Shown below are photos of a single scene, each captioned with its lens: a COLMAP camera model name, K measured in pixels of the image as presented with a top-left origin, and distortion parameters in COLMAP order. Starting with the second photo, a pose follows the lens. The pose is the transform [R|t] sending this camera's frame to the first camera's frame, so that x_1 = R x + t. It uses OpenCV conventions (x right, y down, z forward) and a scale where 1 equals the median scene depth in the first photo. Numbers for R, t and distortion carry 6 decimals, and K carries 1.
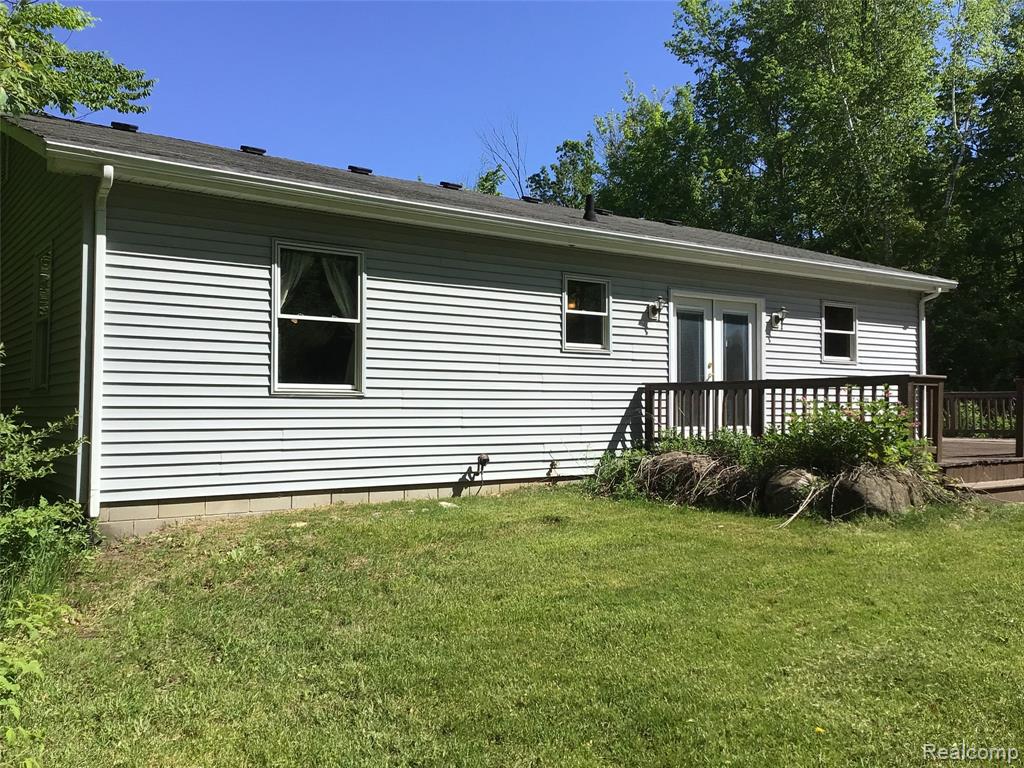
lens RADIAL K [[929.1, 0, 512.0], [0, 929.1, 384.0], [0, 0, 1]] dist [0.142302, -0.243470]
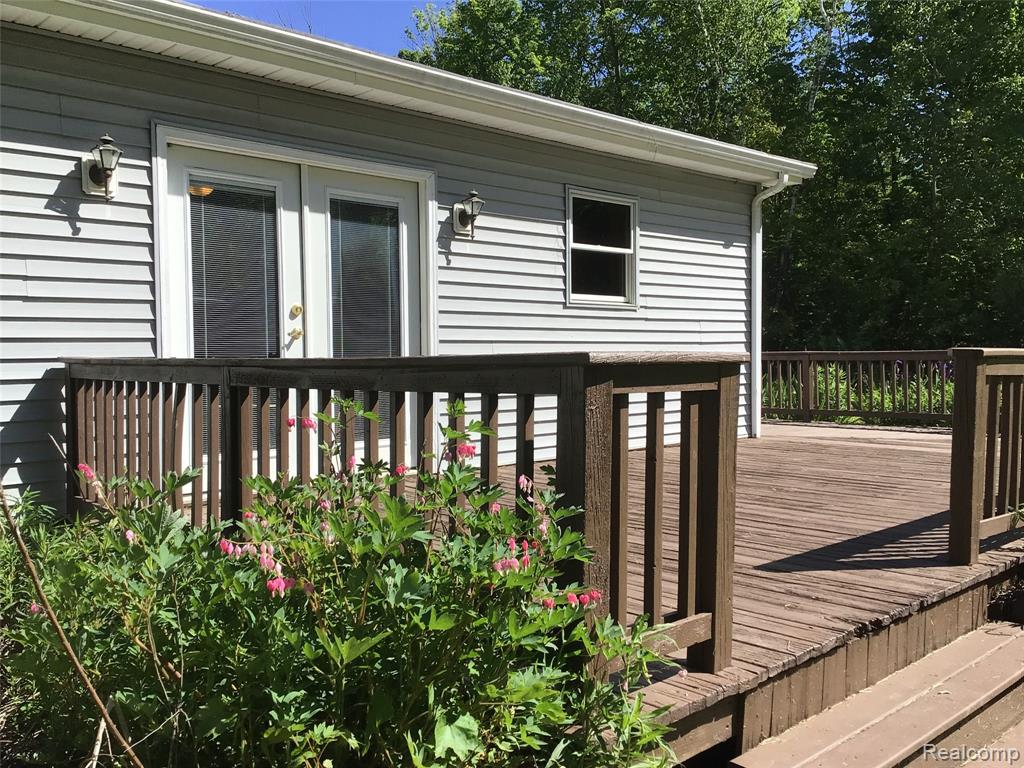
lens RADIAL K [[929.1, 0, 512.0], [0, 929.1, 384.0], [0, 0, 1]] dist [0.142302, -0.243470]
pose [[0.992608, -0.012886, 0.120677, 0.248165], [0.005760, 0.998229, 0.059211, -0.011041], [-0.121226, -0.058078, 0.990924, 0.512045]]
